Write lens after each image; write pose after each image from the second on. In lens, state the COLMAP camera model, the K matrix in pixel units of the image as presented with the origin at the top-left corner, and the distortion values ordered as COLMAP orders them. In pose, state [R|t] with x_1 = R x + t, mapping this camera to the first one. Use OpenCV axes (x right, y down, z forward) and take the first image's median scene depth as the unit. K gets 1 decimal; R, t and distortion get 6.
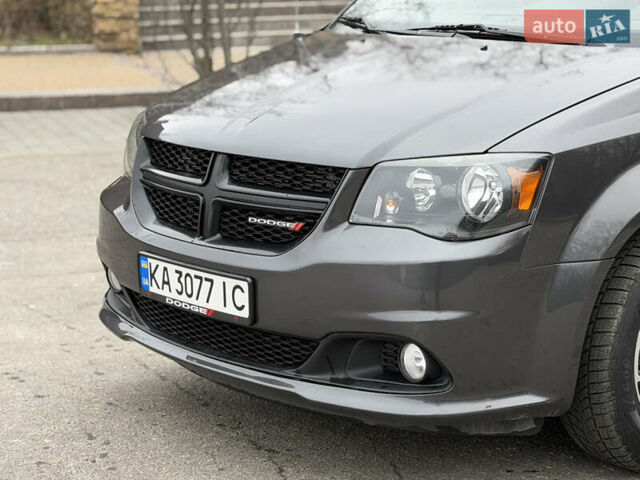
lens RADIAL K [[1832.6, 0, 320.0], [0, 1832.6, 240.0], [0, 0, 1]] dist [0.060865, 0.201022]
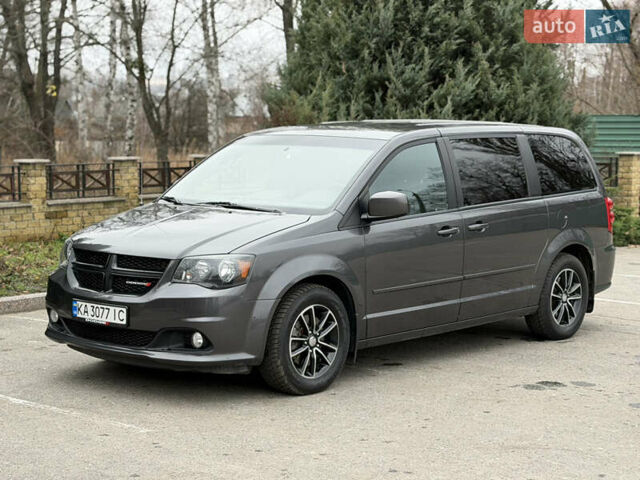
lens RADIAL K [[1832.6, 0, 320.0], [0, 1832.6, 240.0], [0, 0, 1]] dist [0.060865, 0.201022]
pose [[0.991230, 0.027906, 0.129170, -0.096204], [-0.014804, 0.994746, -0.101298, 0.165005], [-0.131318, 0.098497, 0.986435, -1.303977]]
